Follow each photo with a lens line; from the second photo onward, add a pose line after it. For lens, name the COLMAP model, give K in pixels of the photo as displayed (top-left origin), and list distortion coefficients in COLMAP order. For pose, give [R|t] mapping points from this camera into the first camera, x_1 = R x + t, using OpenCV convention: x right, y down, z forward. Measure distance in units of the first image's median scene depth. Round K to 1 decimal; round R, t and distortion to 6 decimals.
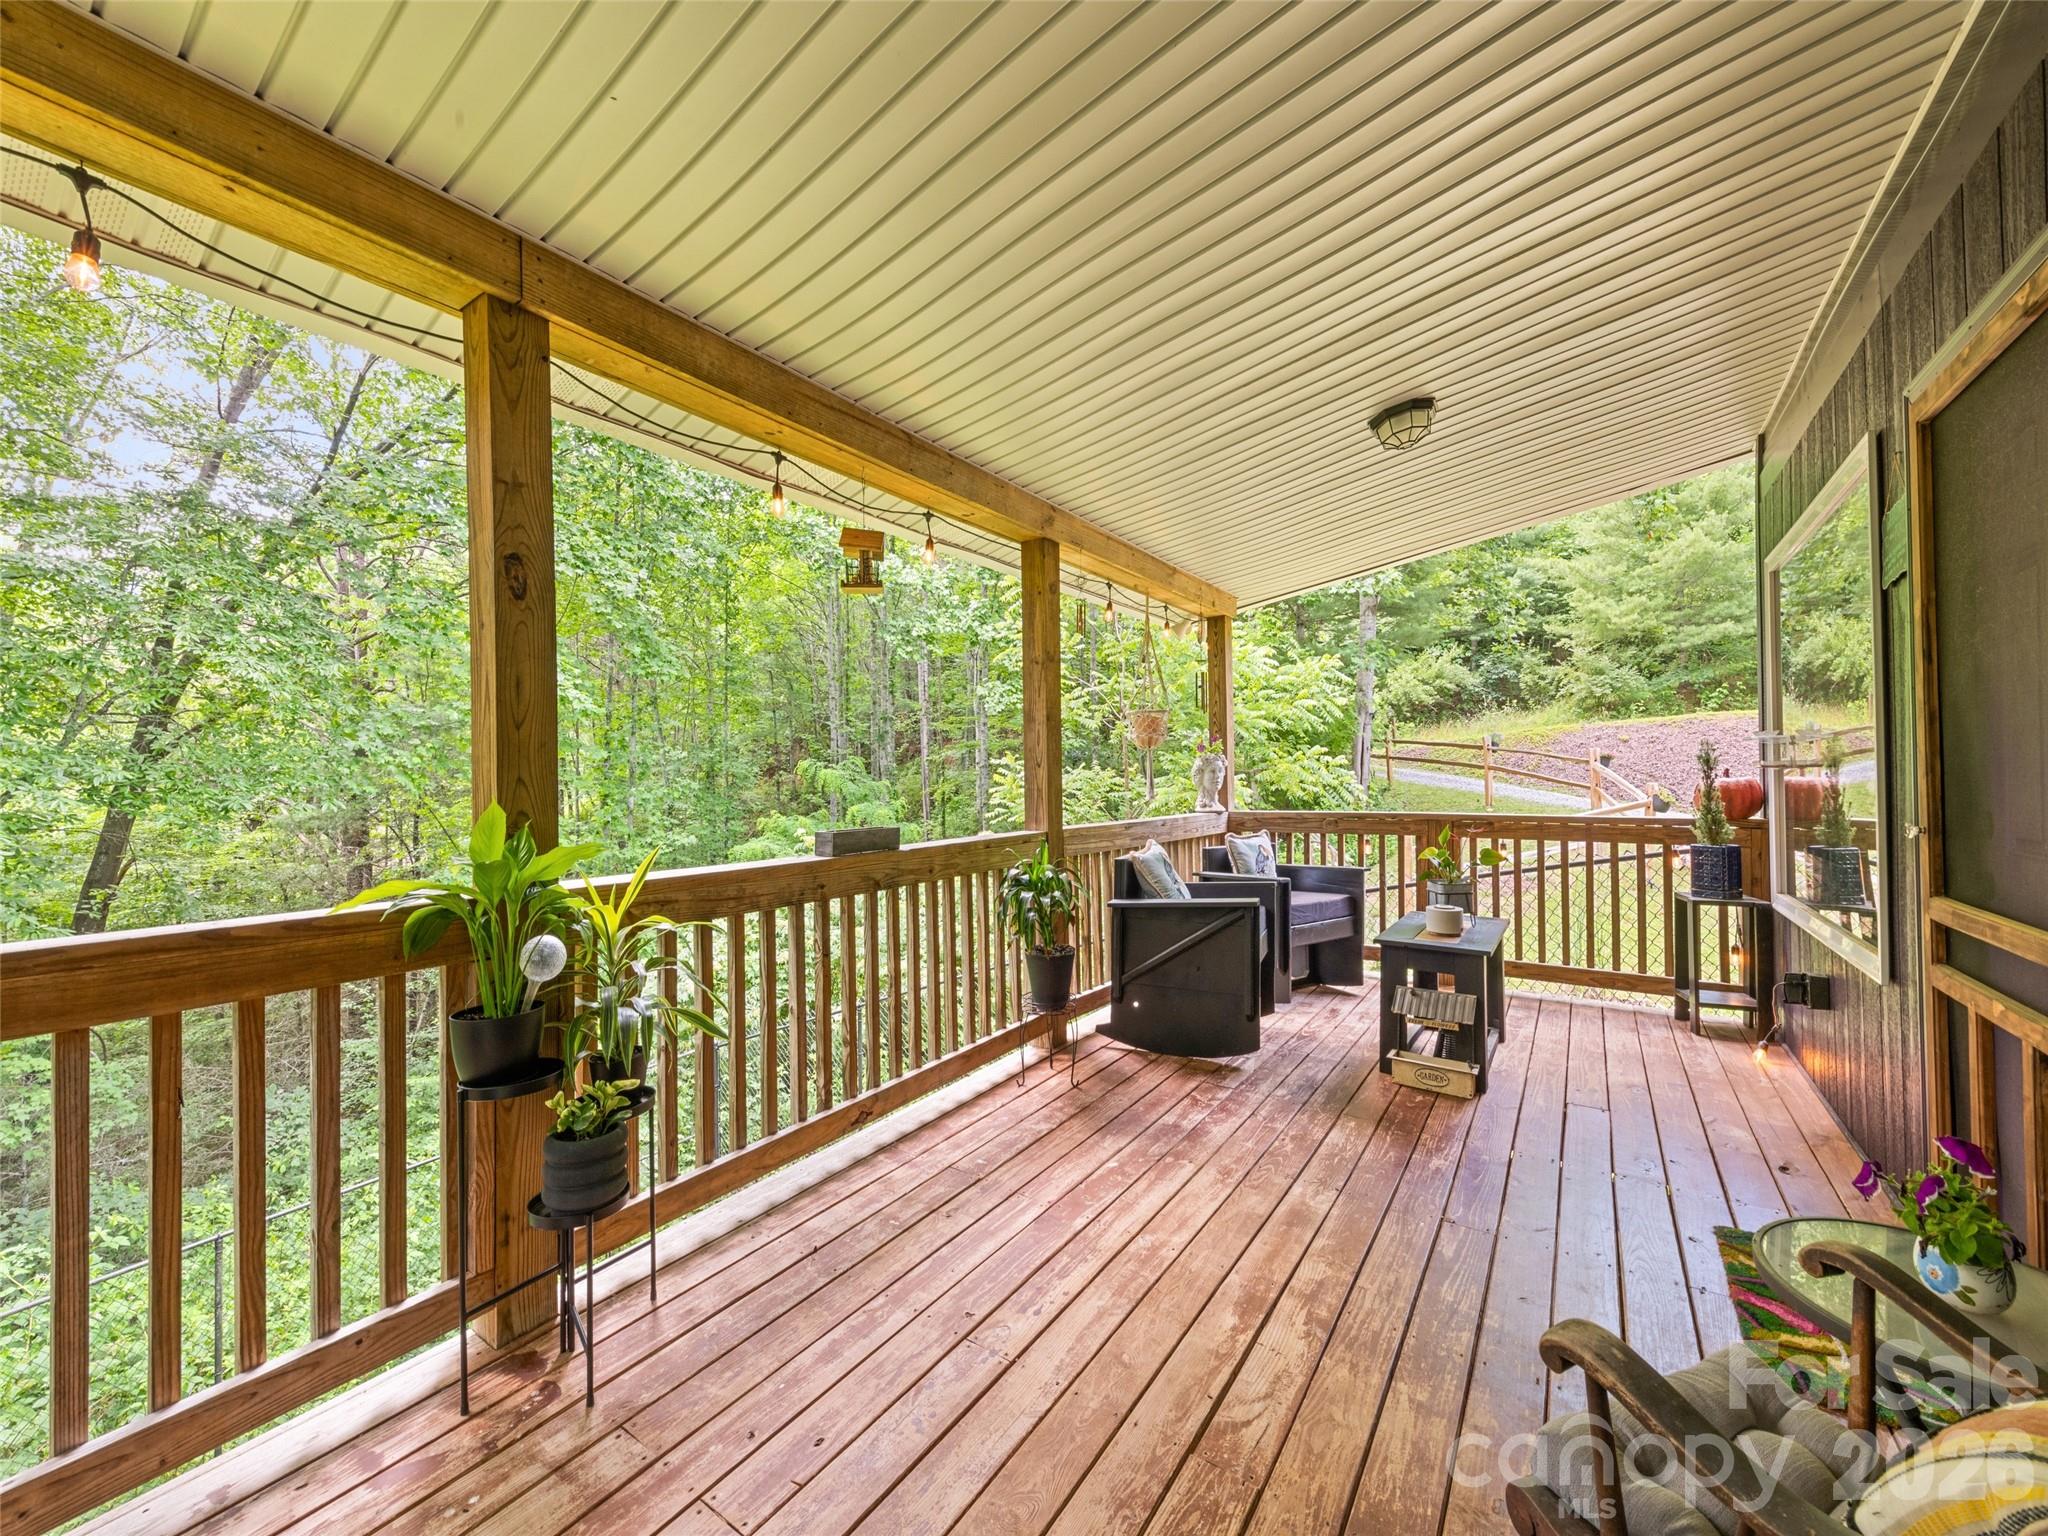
lens RADIAL K [[798.6, 0, 1025.6], [0, 798.6, 776.5], [0, 0, 1]] dist [0.017322, -0.006306]
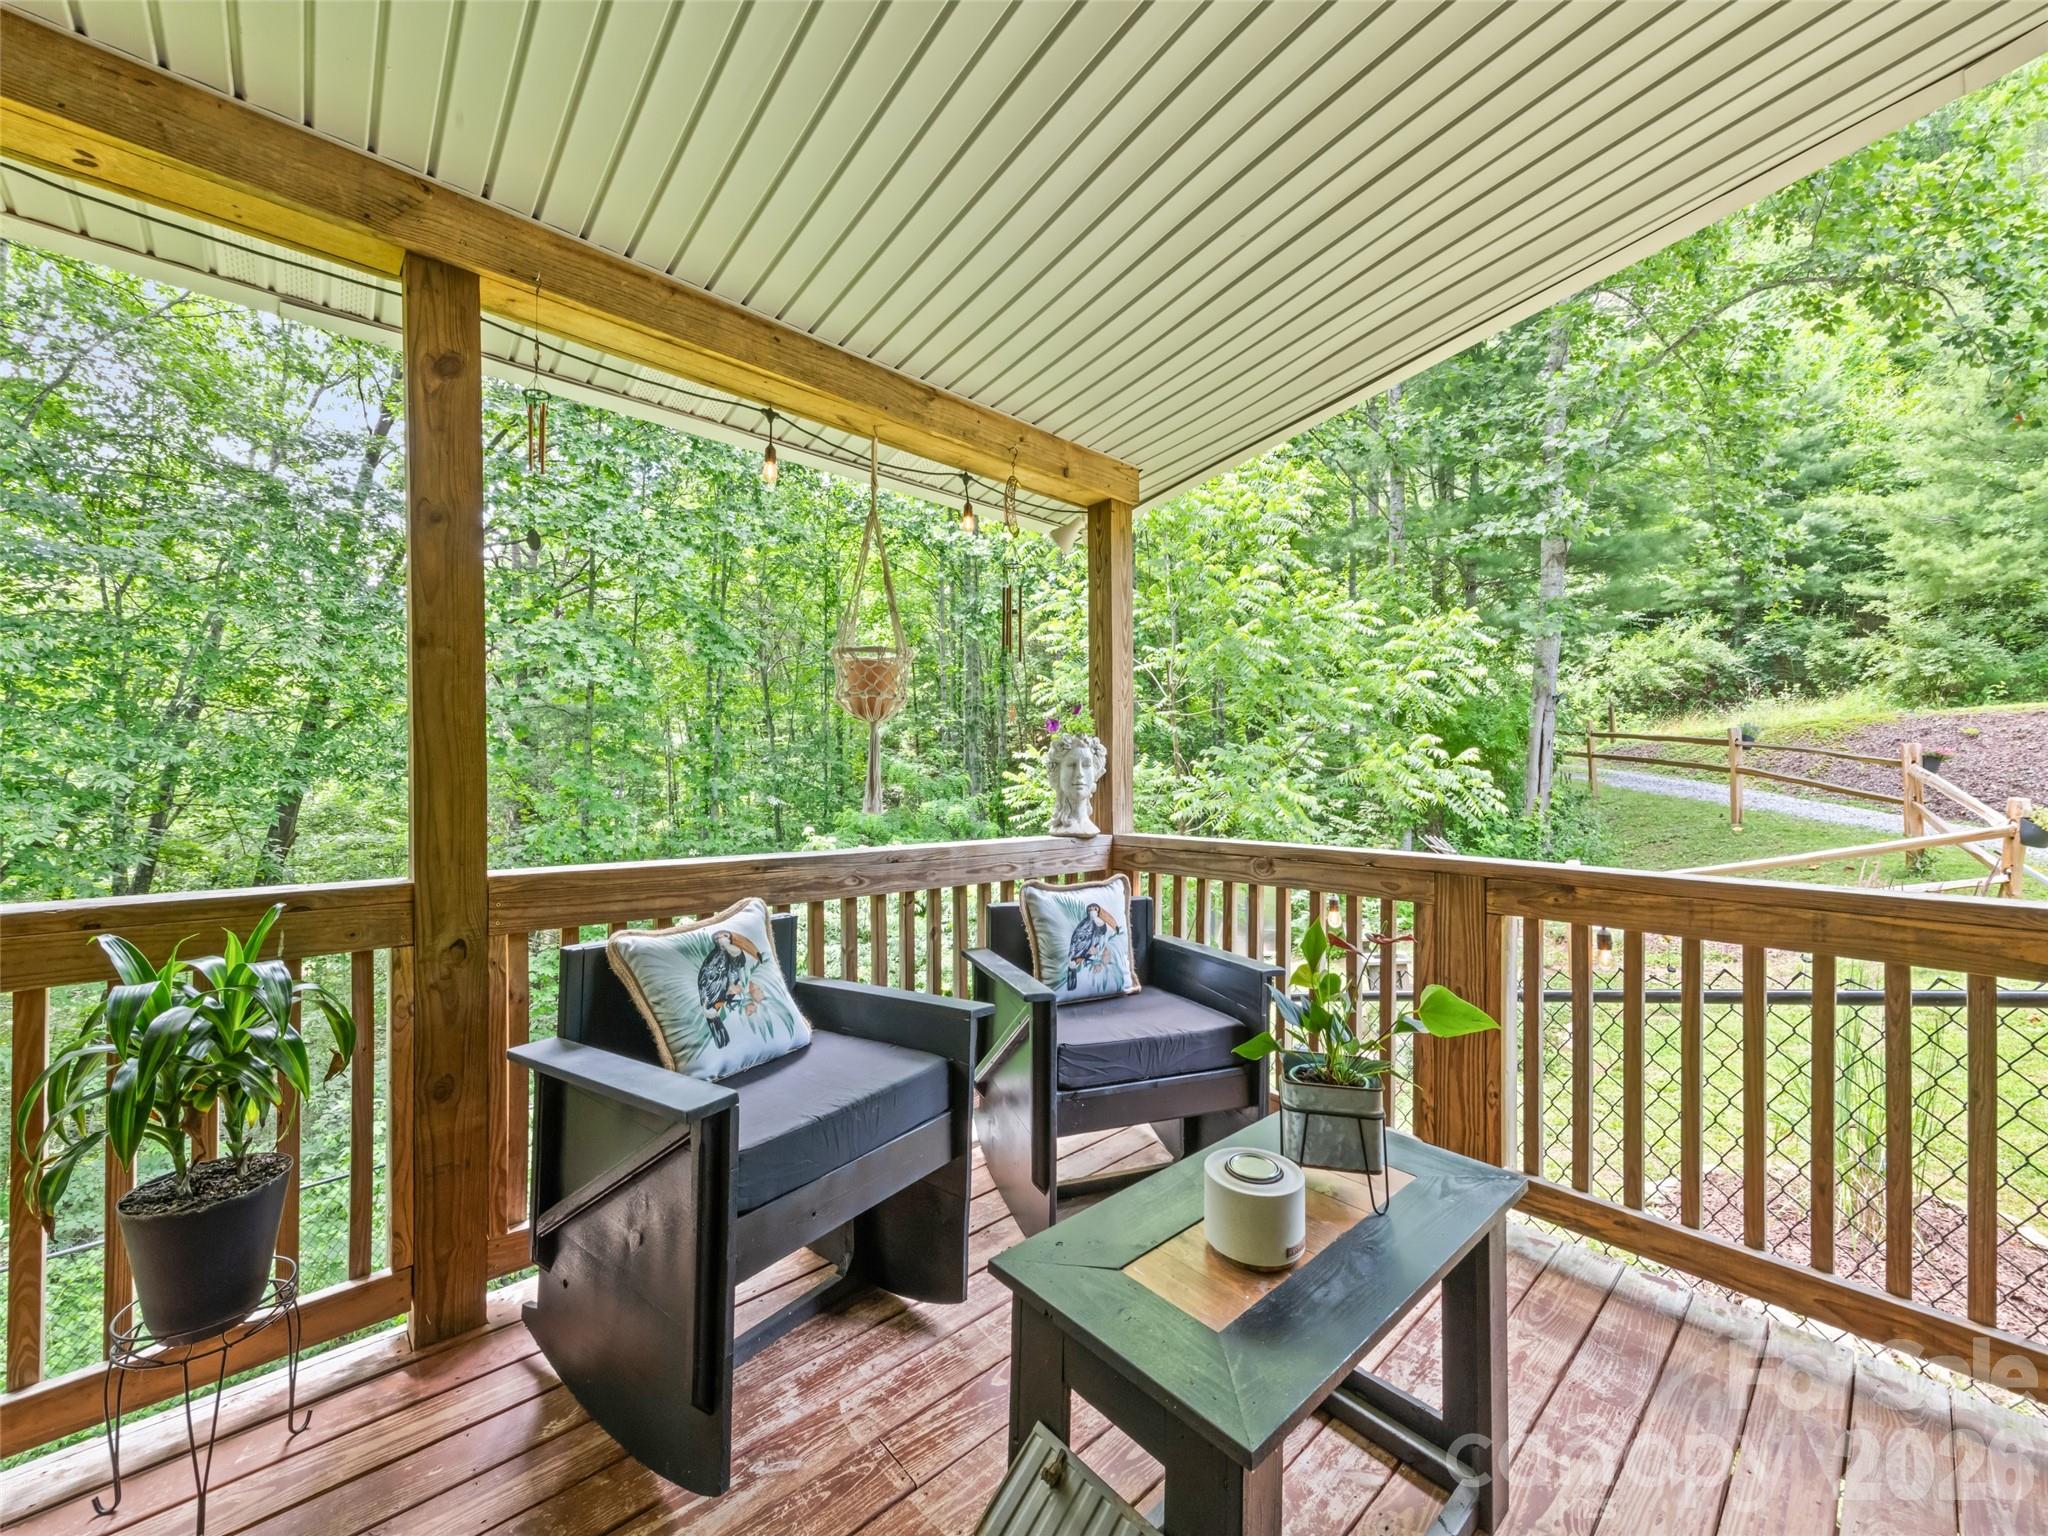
lens RADIAL K [[795.0, 0, 1023.6], [0, 795.0, 772.0], [0, 0, 1]] dist [0.002529, -0.000132]
pose [[0.972721, 0.014925, -0.231497, 0.105523], [-0.015041, 0.999886, 0.001263, -0.000587], [0.231490, 0.002254, 0.972835, 0.136008]]
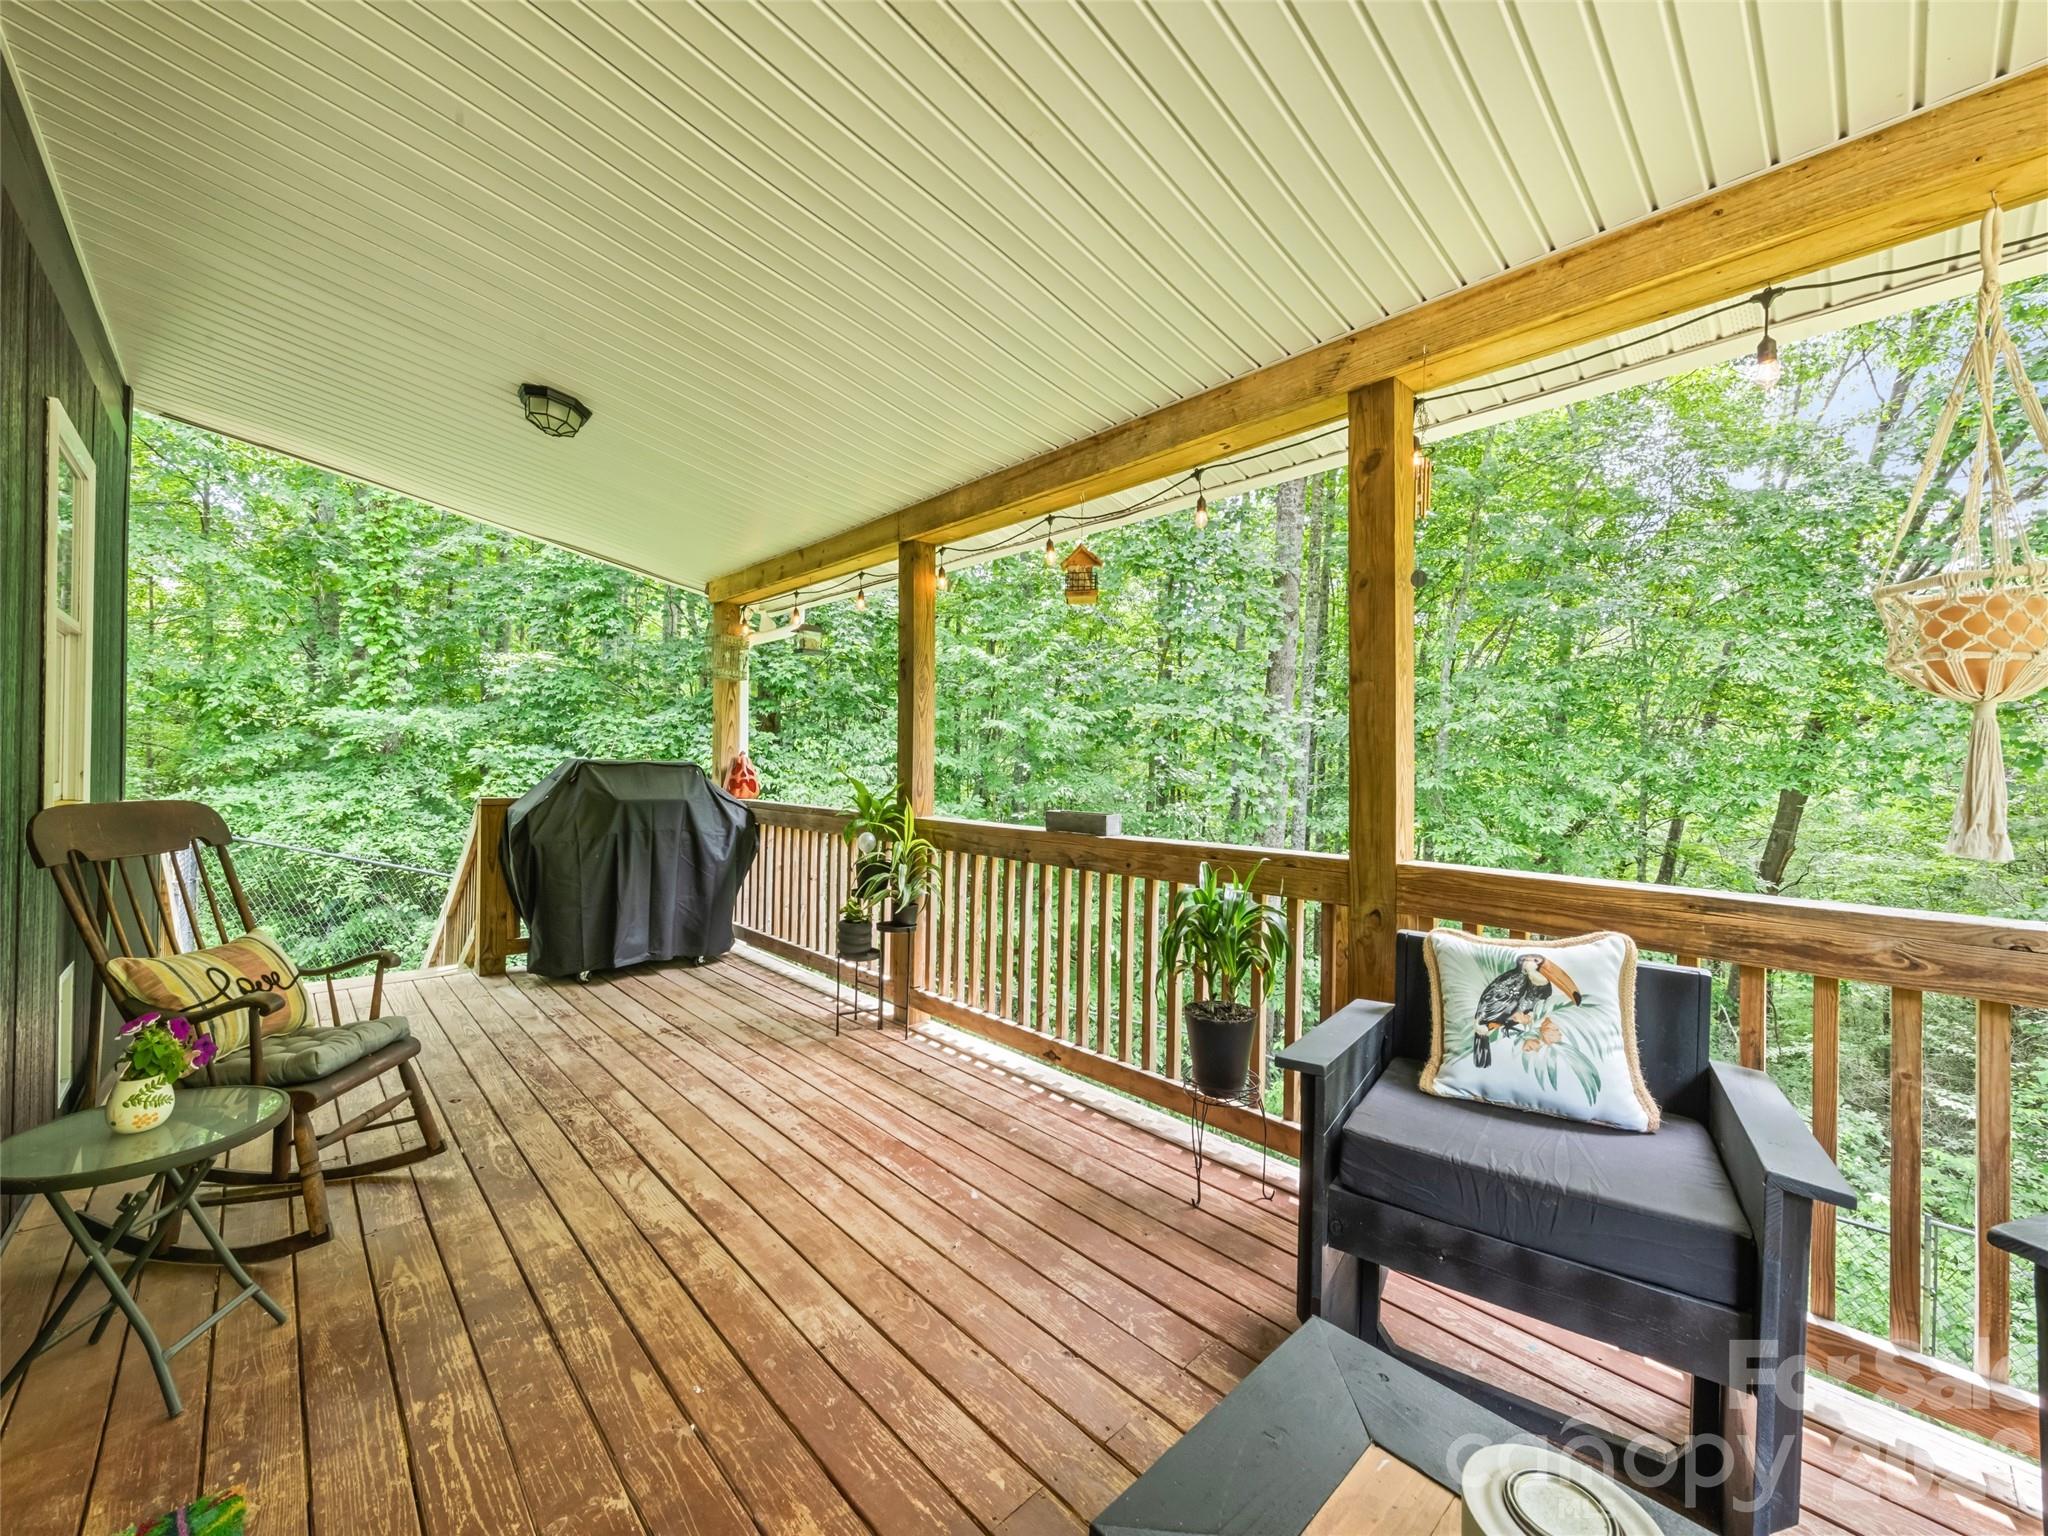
lens RADIAL K [[795.9, 0, 1024.0], [0, 795.9, 768.0], [0, 0, 1]] dist [0.015926, -0.000088]
pose [[-0.204645, 0.006811, -0.978813, 0.150755], [-0.015502, 0.999828, 0.010199, -0.001333], [0.978714, 0.017261, -0.204504, 0.189525]]
